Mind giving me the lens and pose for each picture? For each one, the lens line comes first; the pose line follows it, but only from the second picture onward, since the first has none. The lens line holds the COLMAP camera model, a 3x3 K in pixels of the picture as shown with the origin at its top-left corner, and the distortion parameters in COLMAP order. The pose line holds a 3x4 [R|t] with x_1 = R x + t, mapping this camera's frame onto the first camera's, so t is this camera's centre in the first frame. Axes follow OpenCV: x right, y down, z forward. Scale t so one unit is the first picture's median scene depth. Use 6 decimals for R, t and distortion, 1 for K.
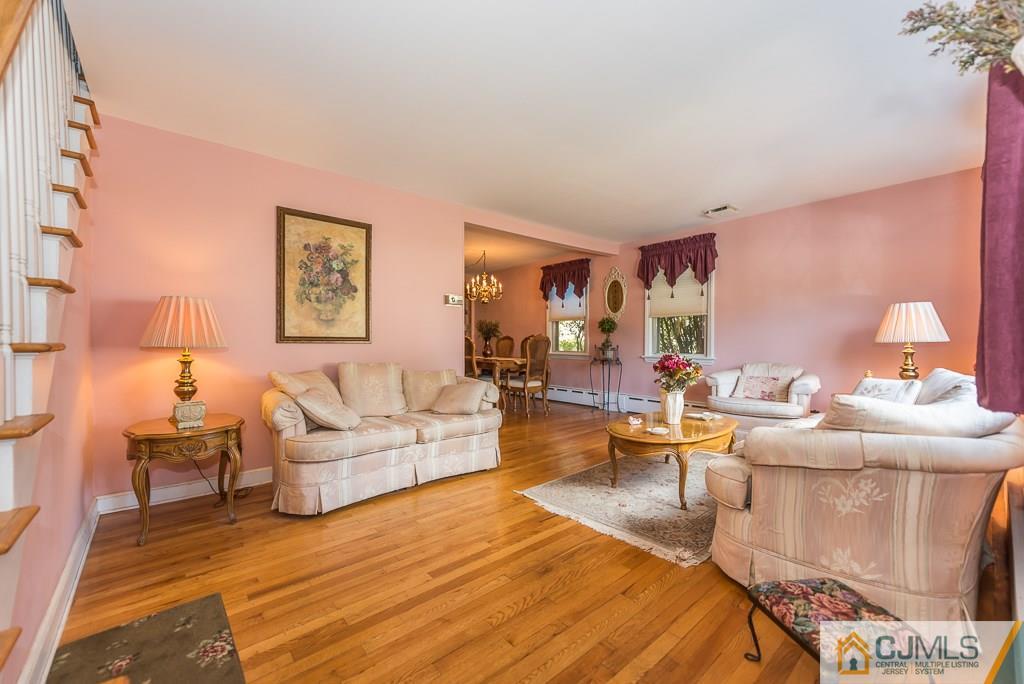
lens RADIAL K [[412.1, 0, 490.8], [0, 412.1, 347.4], [0, 0, 1]] dist [0.001869, -0.000165]
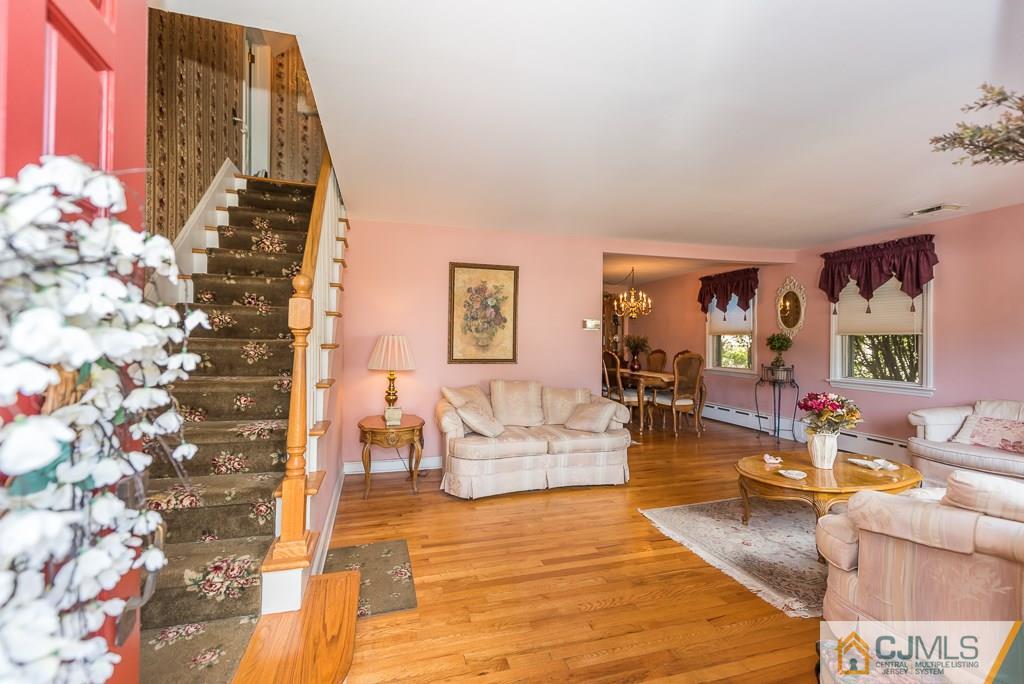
lens RADIAL K [[402.6, 0, 474.4], [0, 402.6, 338.6], [0, 0, 1]] dist [0.001792, -0.000630]
pose [[0.905798, 0.008882, -0.423617, 0.108597], [-0.017388, 0.999717, -0.016219, -0.070974], [0.423353, 0.022057, 0.905696, -0.142463]]
